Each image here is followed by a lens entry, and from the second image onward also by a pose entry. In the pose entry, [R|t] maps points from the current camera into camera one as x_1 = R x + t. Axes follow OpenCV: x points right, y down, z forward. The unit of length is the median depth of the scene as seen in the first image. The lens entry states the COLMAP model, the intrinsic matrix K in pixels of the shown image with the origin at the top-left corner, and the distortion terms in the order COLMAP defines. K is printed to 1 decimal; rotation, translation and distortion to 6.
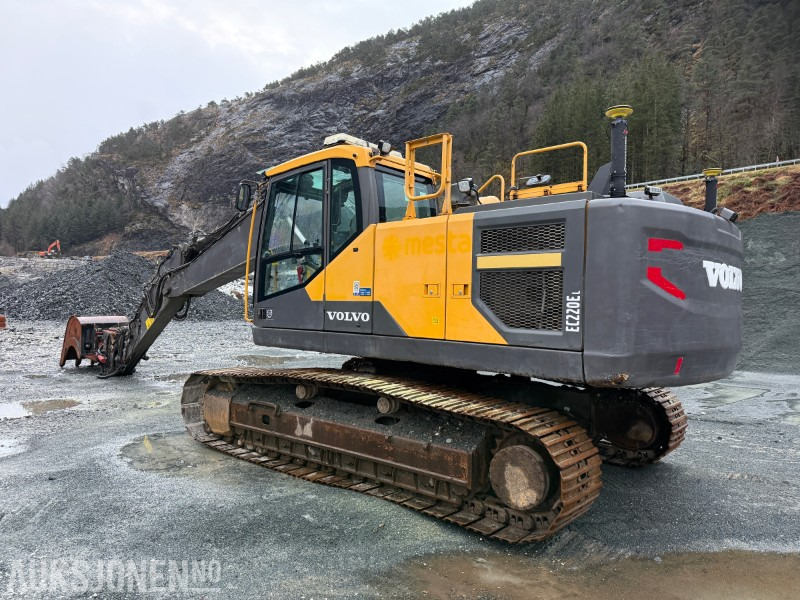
lens RADIAL K [[566.3, 0, 400.0], [0, 566.3, 300.0], [0, 0, 1]] dist [0.039952, -0.047468]
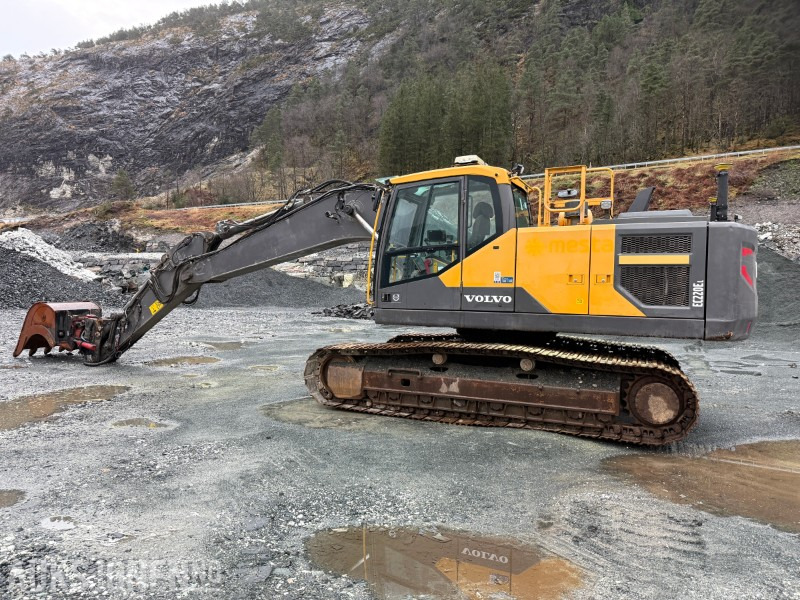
lens RADIAL K [[566.3, 0, 400.0], [0, 566.3, 300.0], [0, 0, 1]] dist [0.039952, -0.047468]
pose [[0.959289, -0.006570, 0.282350, -0.031220], [-0.000530, 0.999686, 0.025062, -0.000031], [-0.282426, -0.024191, 0.958984, -0.009059]]
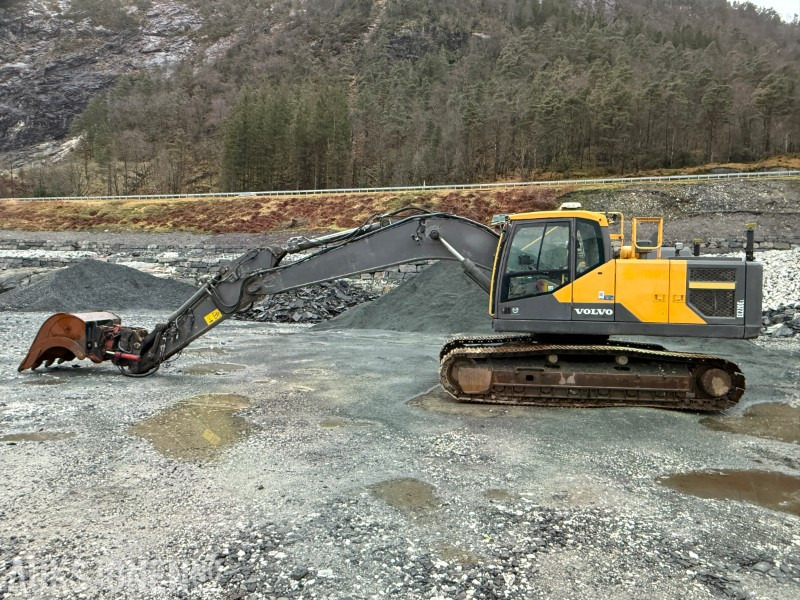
lens RADIAL K [[531.9, 0, 405.9], [0, 531.9, 299.4], [0, 0, 1]] dist [-0.006897, 0.007232]
pose [[0.817166, -0.007508, 0.576353, -0.071616], [-0.007376, 0.999697, 0.023481, -0.002038], [-0.576355, -0.023439, 0.816863, 0.000263]]
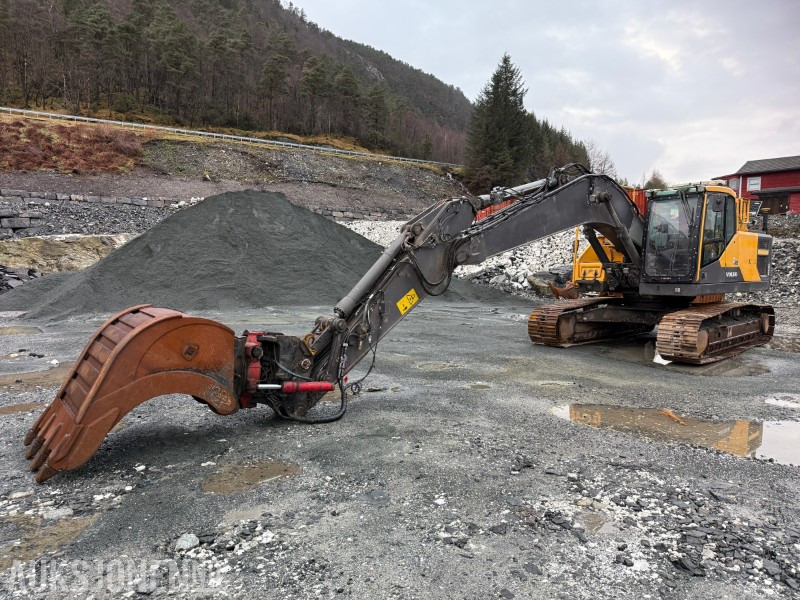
lens RADIAL K [[554.2, 0, 413.8], [0, 554.2, 302.7], [0, 0, 1]] dist [0.045853, -0.061885]
pose [[0.105964, -0.087723, 0.990493, -0.109112], [-0.008198, 0.995990, 0.089087, -0.001979], [-0.994336, -0.017560, 0.104820, 0.093363]]
